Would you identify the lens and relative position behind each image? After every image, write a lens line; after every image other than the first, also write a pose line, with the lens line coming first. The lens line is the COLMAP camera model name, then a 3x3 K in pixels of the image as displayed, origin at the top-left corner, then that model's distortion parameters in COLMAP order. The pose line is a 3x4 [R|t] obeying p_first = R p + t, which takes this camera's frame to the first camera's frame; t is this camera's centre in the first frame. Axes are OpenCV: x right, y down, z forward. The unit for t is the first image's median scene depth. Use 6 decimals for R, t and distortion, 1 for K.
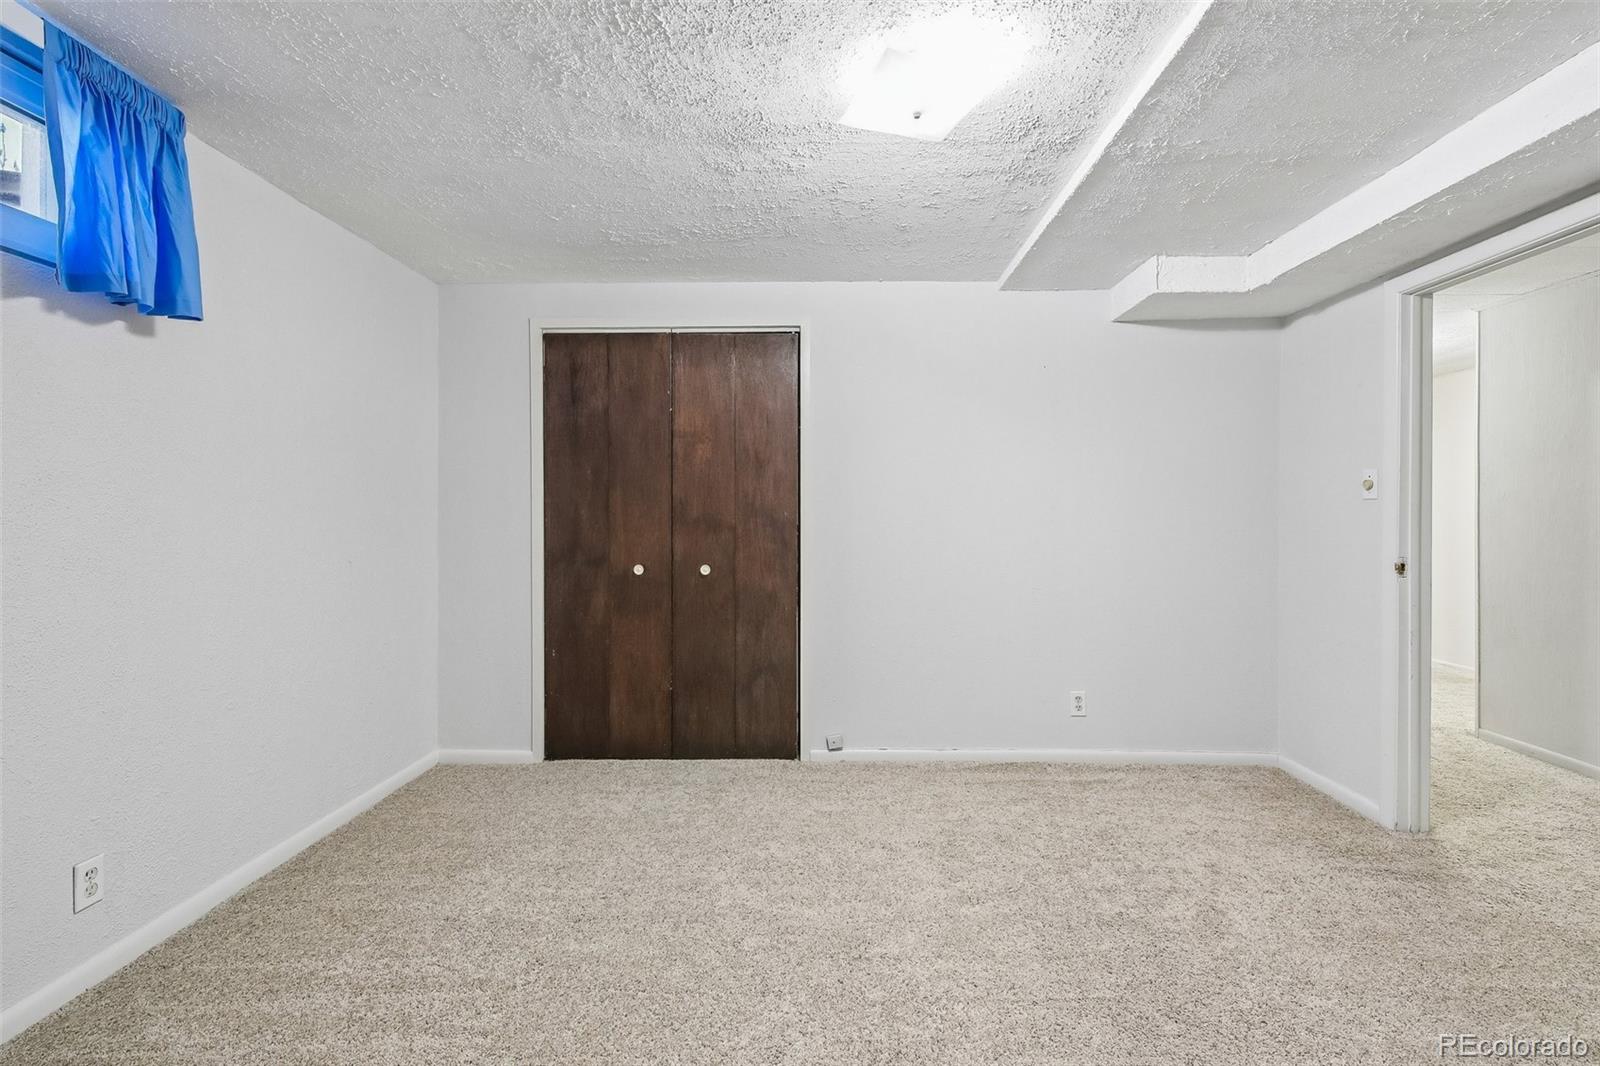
lens RADIAL K [[695.6, 0, 807.4], [0, 695.6, 518.3], [0, 0, 1]] dist [0.013364, -0.009601]
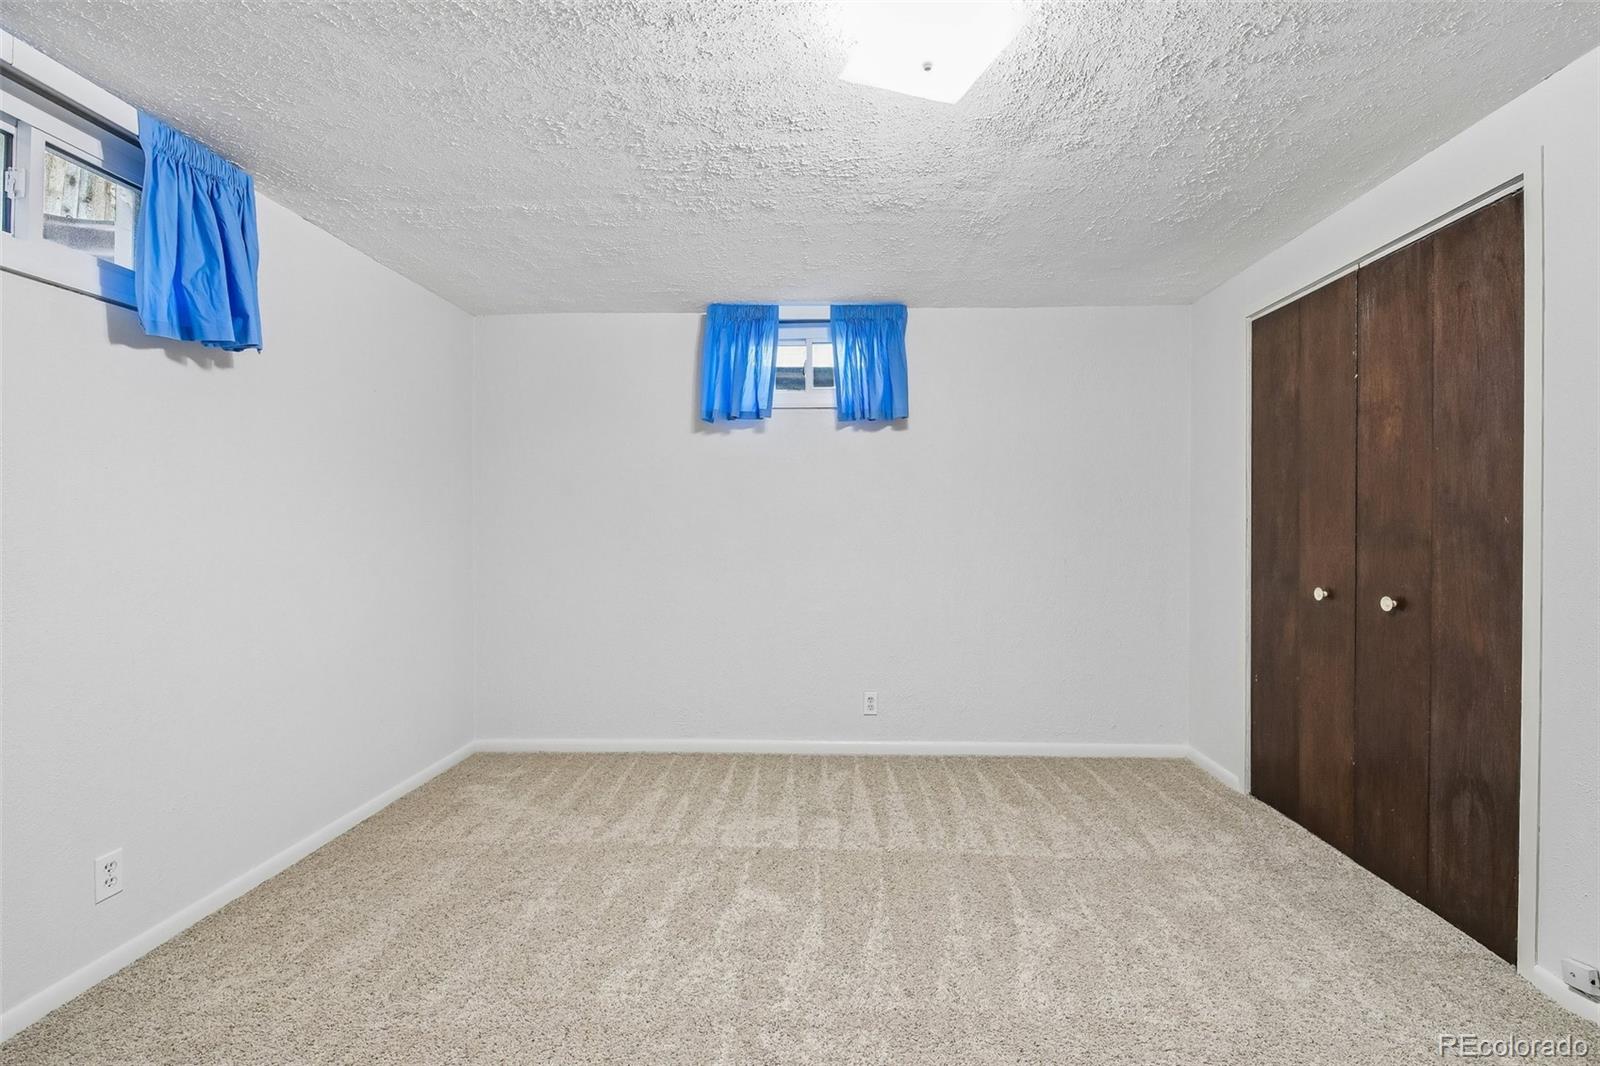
lens RADIAL K [[695.6, 0, 807.4], [0, 695.6, 518.3], [0, 0, 1]] dist [0.013364, -0.009601]
pose [[-0.018085, -0.007615, -0.999807, 0.538881], [0.001765, 0.999969, -0.007648, -0.004437], [0.999835, -0.001903, -0.018071, 0.446227]]
